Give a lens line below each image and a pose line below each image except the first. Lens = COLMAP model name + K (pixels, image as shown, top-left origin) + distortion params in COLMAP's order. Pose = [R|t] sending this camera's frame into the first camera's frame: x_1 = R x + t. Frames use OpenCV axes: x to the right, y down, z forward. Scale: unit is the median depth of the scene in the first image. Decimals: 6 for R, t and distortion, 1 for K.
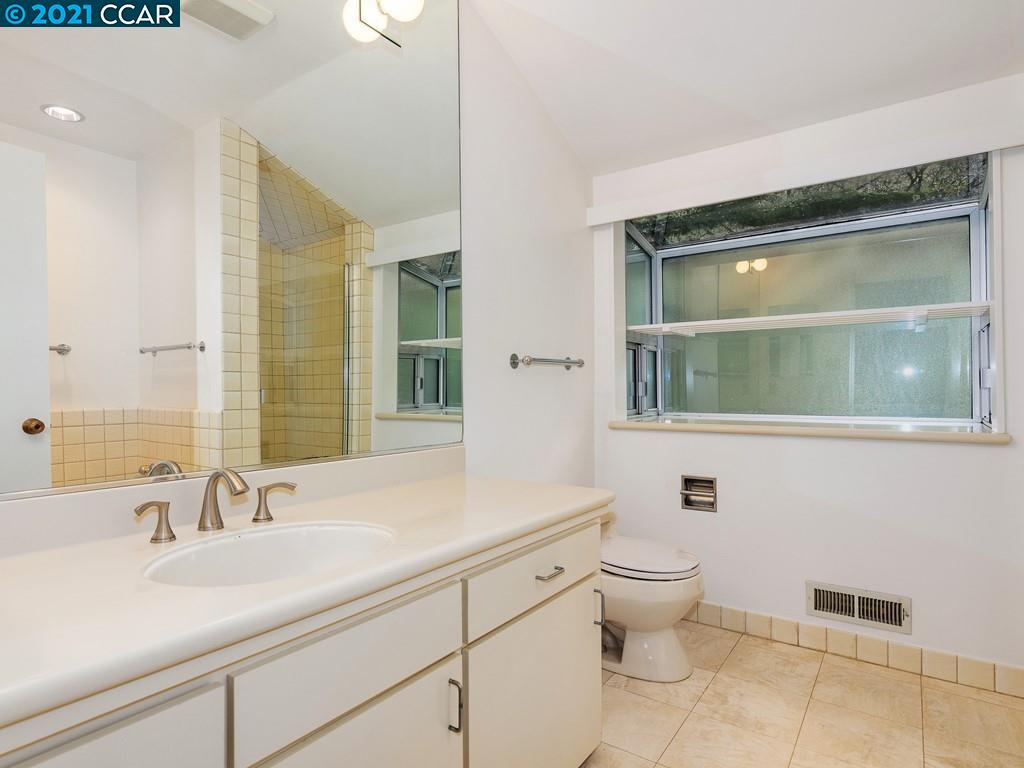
lens RADIAL K [[556.1, 0, 508.6], [0, 556.1, 386.5], [0, 0, 1]] dist [-0.000039, 0.000476]
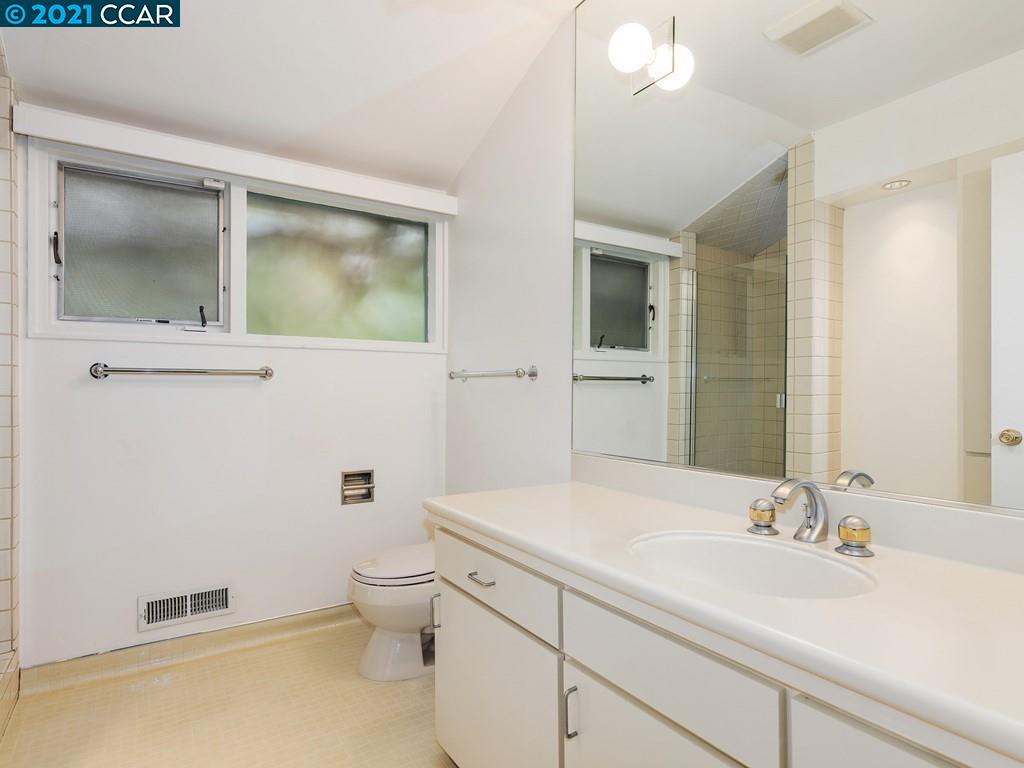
lens RADIAL K [[556.1, 0, 508.6], [0, 556.1, 386.5], [0, 0, 1]] dist [-0.000039, 0.000476]
pose [[0.365083, 0.012597, 0.930890, -0.618097], [-0.000187, 0.999909, -0.013458, 0.000888], [-0.930975, 0.004739, 0.365052, 0.292071]]
